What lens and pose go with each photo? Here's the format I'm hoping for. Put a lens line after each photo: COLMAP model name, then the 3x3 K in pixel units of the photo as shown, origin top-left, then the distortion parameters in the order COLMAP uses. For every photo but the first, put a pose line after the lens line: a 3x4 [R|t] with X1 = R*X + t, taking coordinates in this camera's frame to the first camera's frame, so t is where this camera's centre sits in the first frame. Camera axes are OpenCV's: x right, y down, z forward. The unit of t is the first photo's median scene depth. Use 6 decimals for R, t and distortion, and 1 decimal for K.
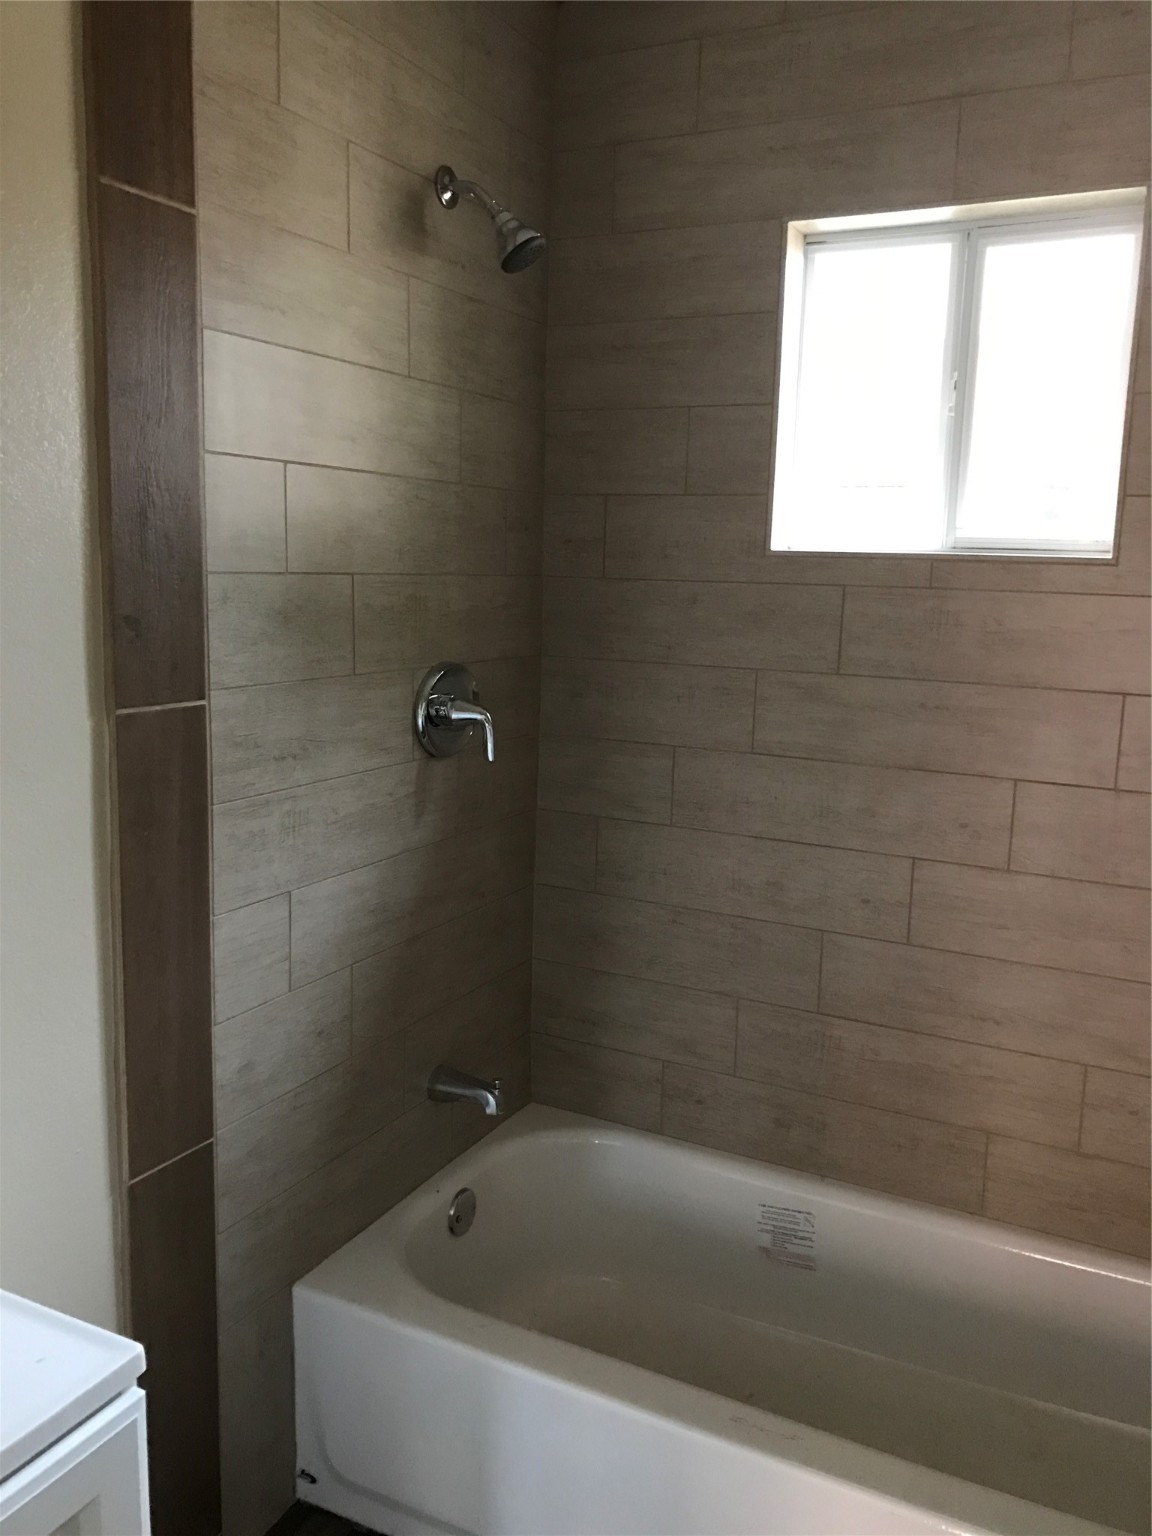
lens RADIAL K [[1265.3, 0, 575.0], [0, 1265.3, 770.1], [0, 0, 1]] dist [-0.010728, -0.016407]
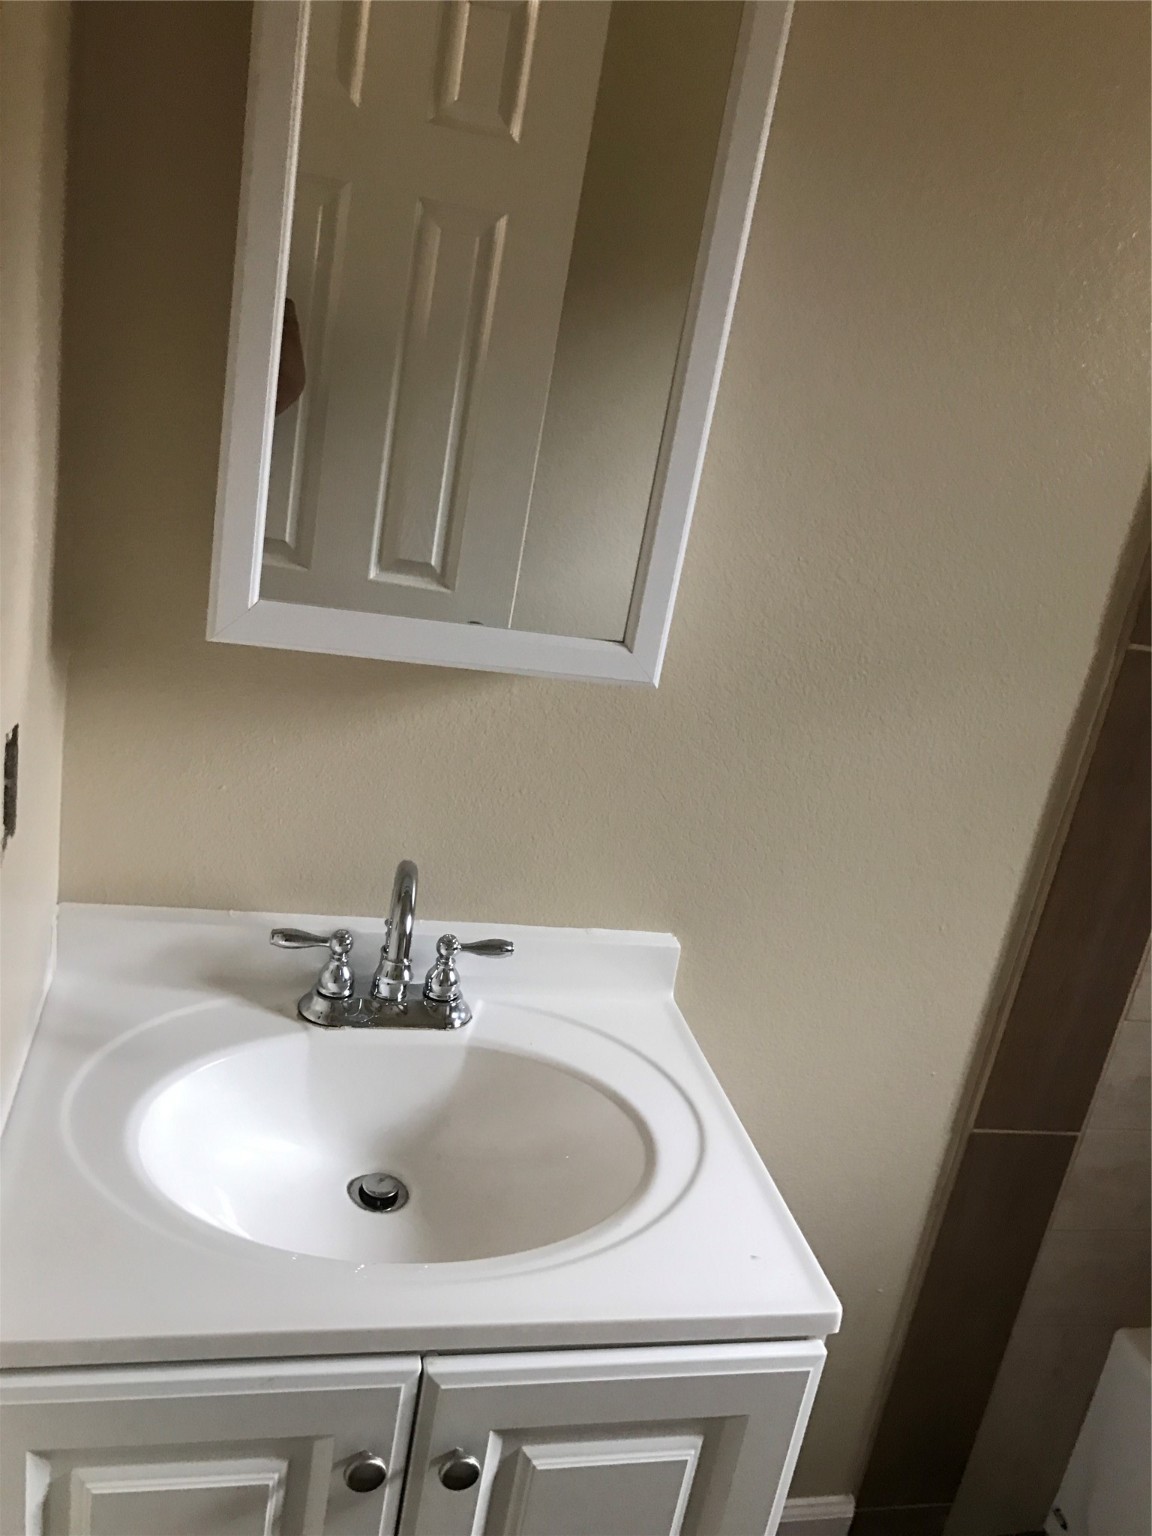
lens RADIAL K [[1265.3, 0, 577.1], [0, 1265.3, 762.4], [0, 0, 1]] dist [-0.010728, -0.016407]
pose [[0.636579, 0.318540, -0.702353, 0.032666], [-0.275663, 0.944530, 0.178529, -0.018831], [0.720262, 0.079965, 0.689078, 0.119118]]
